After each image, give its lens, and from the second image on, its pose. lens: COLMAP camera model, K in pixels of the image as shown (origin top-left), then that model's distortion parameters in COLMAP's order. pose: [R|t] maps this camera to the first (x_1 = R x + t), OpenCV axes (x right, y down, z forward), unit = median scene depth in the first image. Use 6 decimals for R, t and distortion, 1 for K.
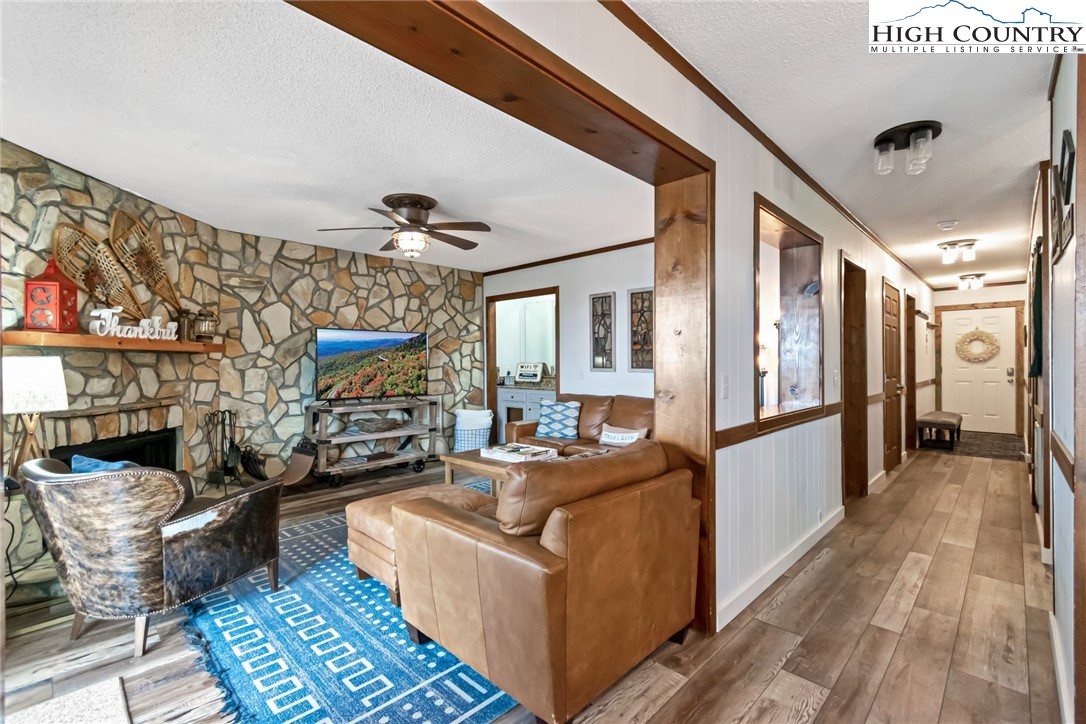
lens RADIAL K [[486.6, 0, 548.7], [0, 486.6, 363.9], [0, 0, 1]] dist [0.001153, -0.000446]
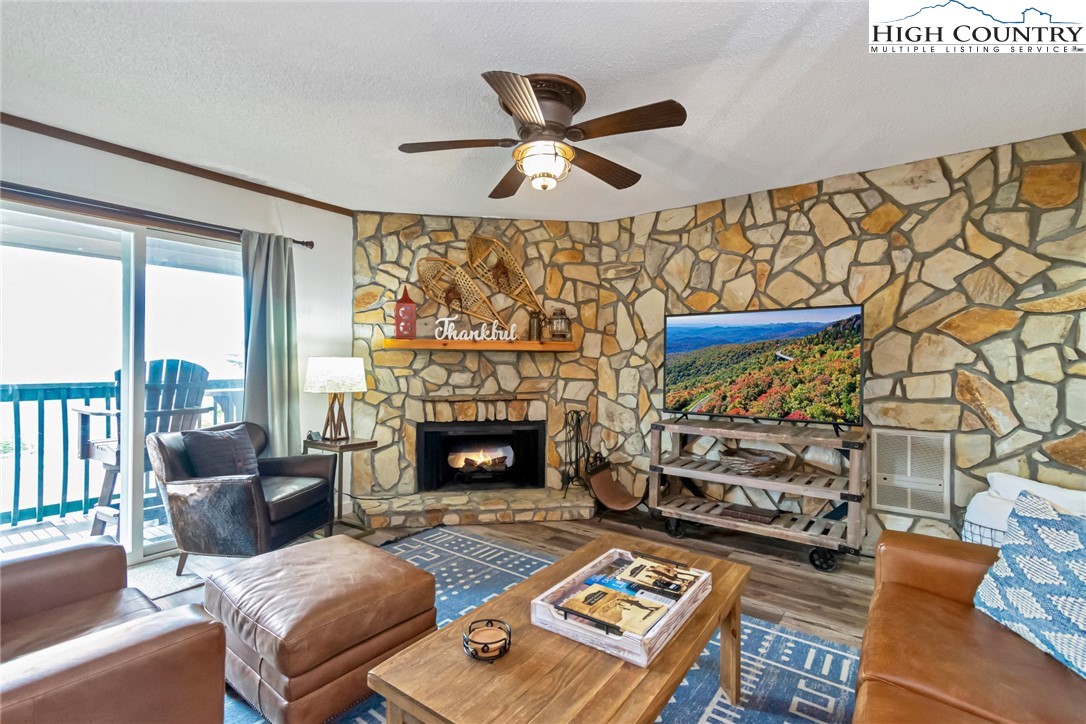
lens RADIAL K [[489.9, 0, 543.0], [0, 489.9, 362.0], [0, 0, 1]] dist [-0.000128, -0.000202]
pose [[0.116613, 0.004051, -0.993169, 0.269583], [-0.007732, 0.999965, 0.003171, -0.002932], [0.993147, 0.007310, 0.116640, 0.767000]]
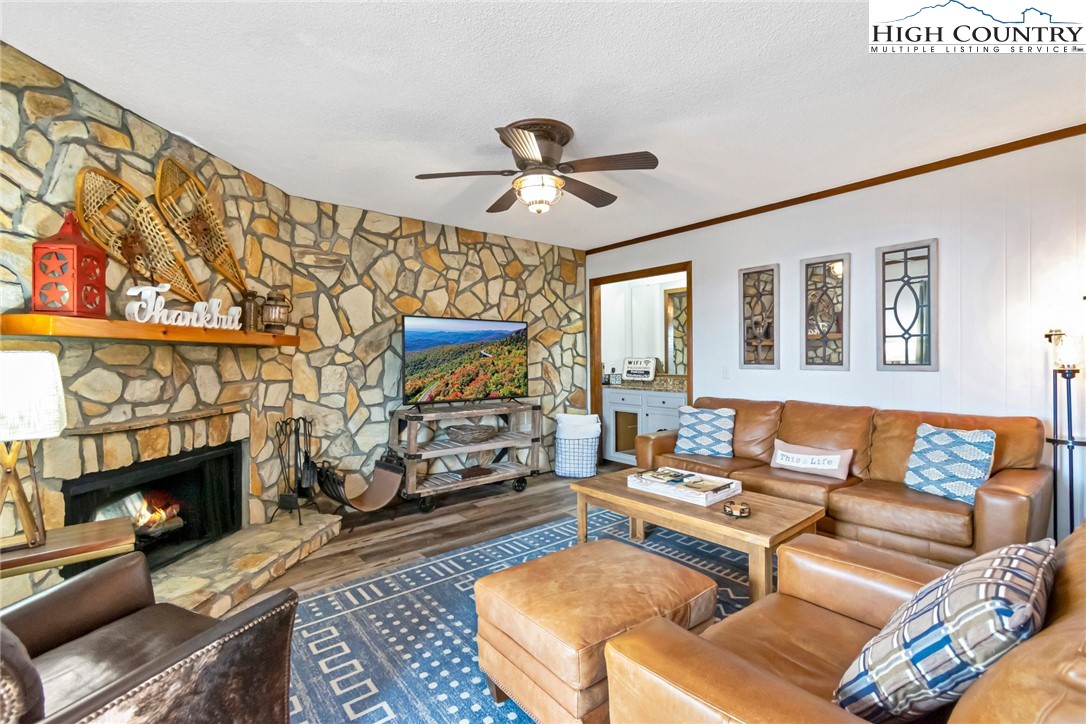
lens RADIAL K [[485.6, 0, 544.9], [0, 485.6, 359.4], [0, 0, 1]] dist [0.001761, -0.000193]
pose [[0.992871, -0.002150, -0.119171, -0.154262], [0.002313, 0.999997, 0.001233, -0.001063], [0.119167, -0.001500, 0.992873, 0.234925]]
